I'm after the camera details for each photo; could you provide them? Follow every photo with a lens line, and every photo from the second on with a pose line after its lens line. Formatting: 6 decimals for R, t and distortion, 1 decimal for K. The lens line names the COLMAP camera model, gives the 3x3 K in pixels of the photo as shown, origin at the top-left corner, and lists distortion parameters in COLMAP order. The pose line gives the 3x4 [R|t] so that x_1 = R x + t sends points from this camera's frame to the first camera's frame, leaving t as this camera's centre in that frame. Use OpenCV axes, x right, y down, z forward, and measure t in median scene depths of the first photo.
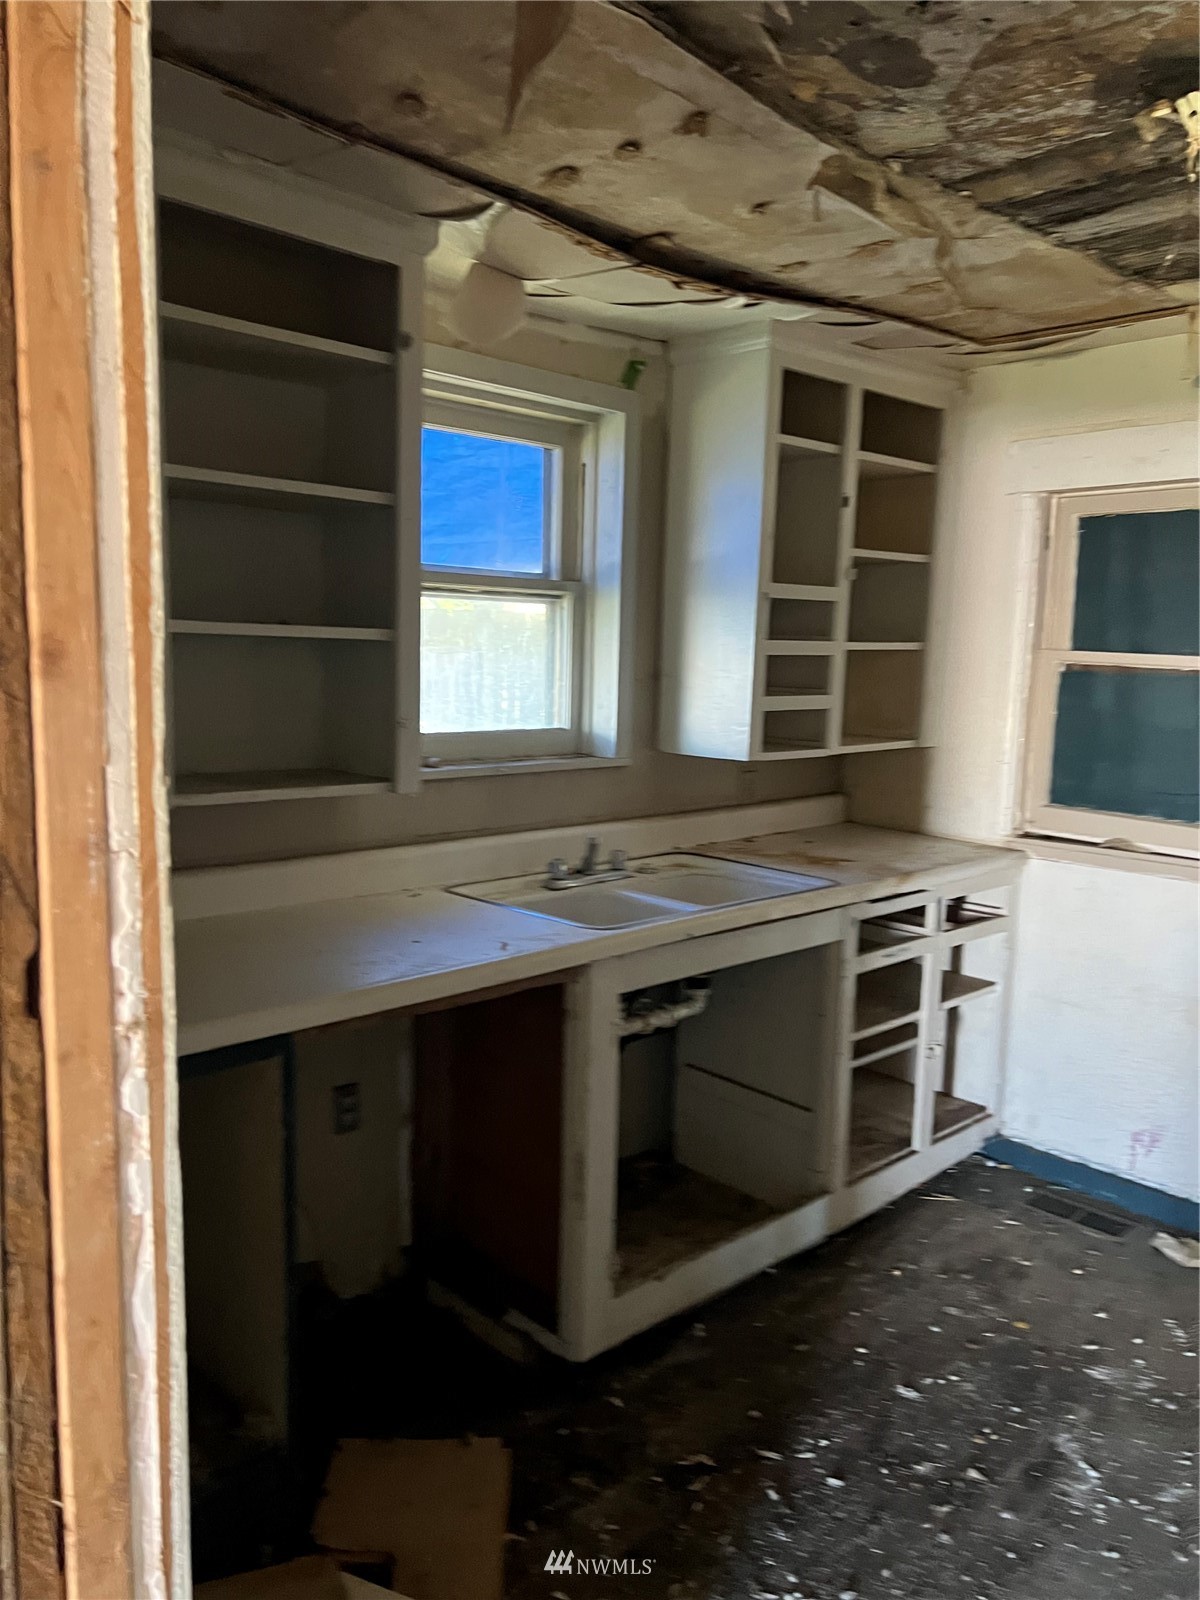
lens RADIAL K [[1201.2, 0, 592.6], [0, 1201.2, 808.1], [0, 0, 1]] dist [0.060415, -0.069441]
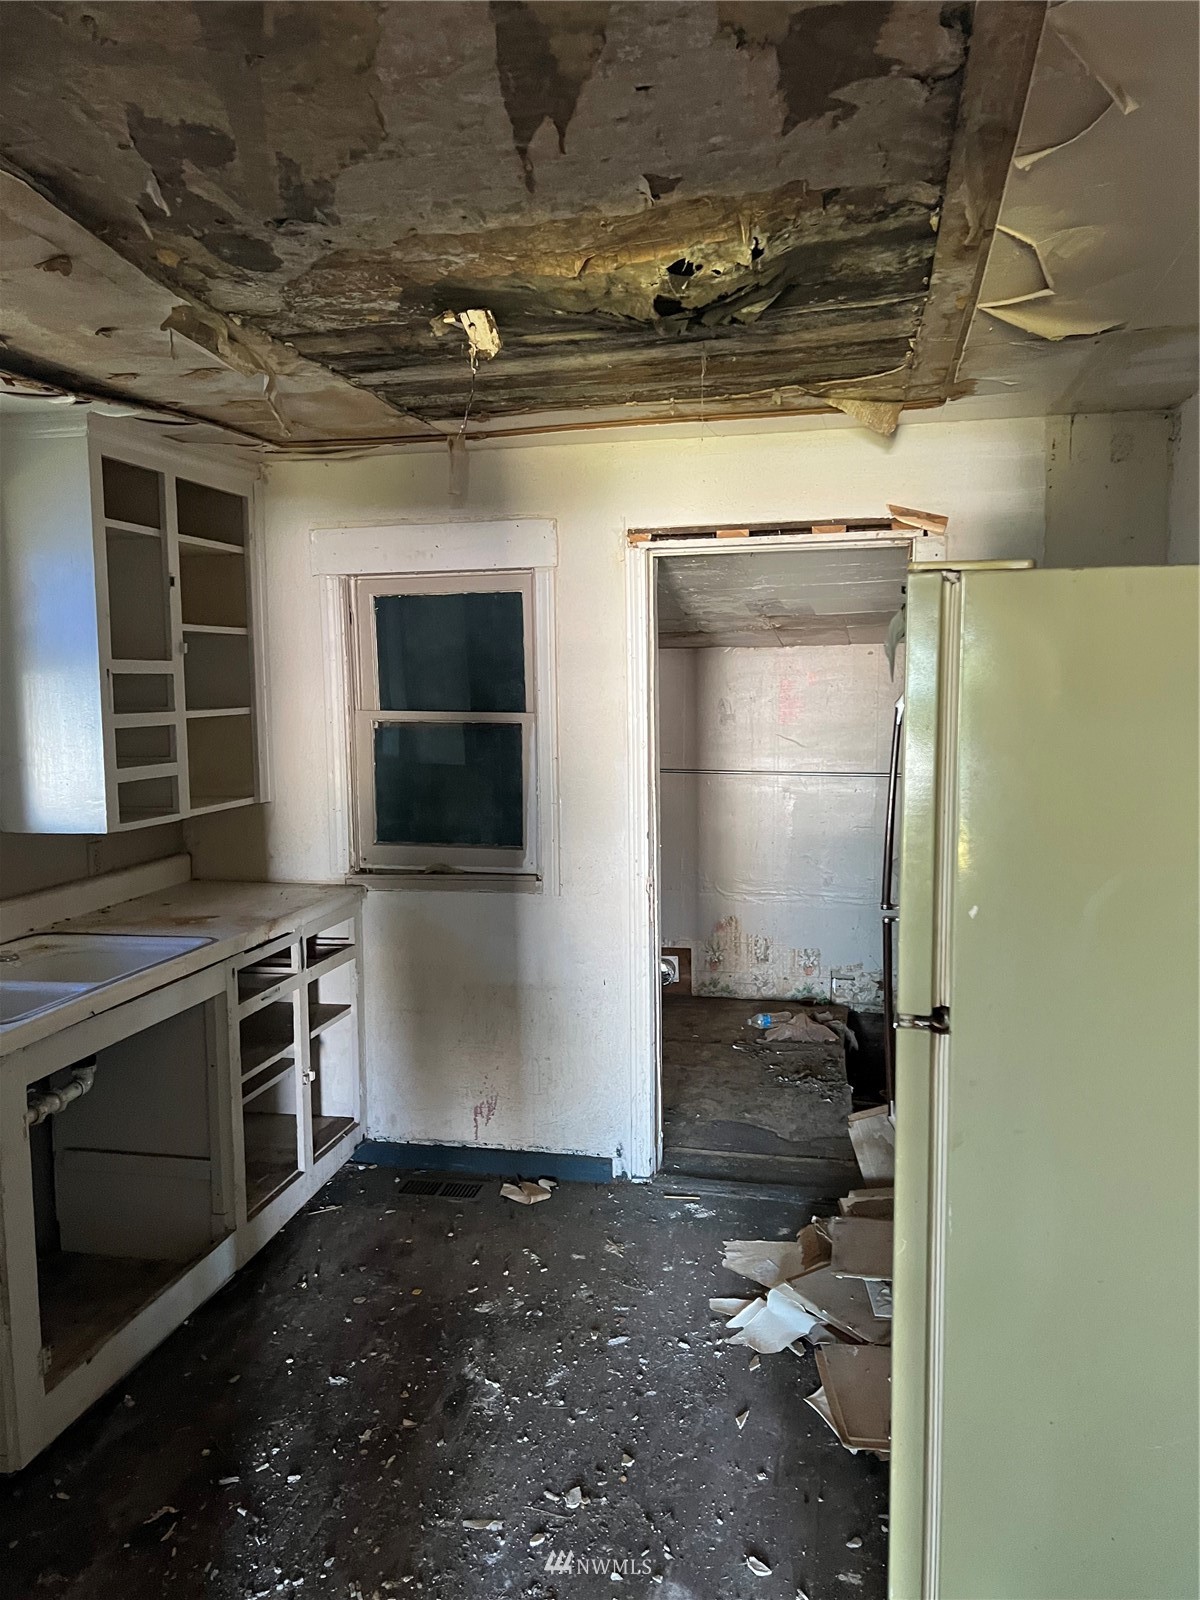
lens RADIAL K [[1201.2, 0, 599.4], [0, 1201.2, 804.4], [0, 0, 1]] dist [0.060415, -0.069441]
pose [[0.823145, -0.090832, 0.560519, -0.112778], [0.110541, 0.993871, -0.001278, -0.018985], [-0.556967, 0.063012, 0.828141, -0.090631]]
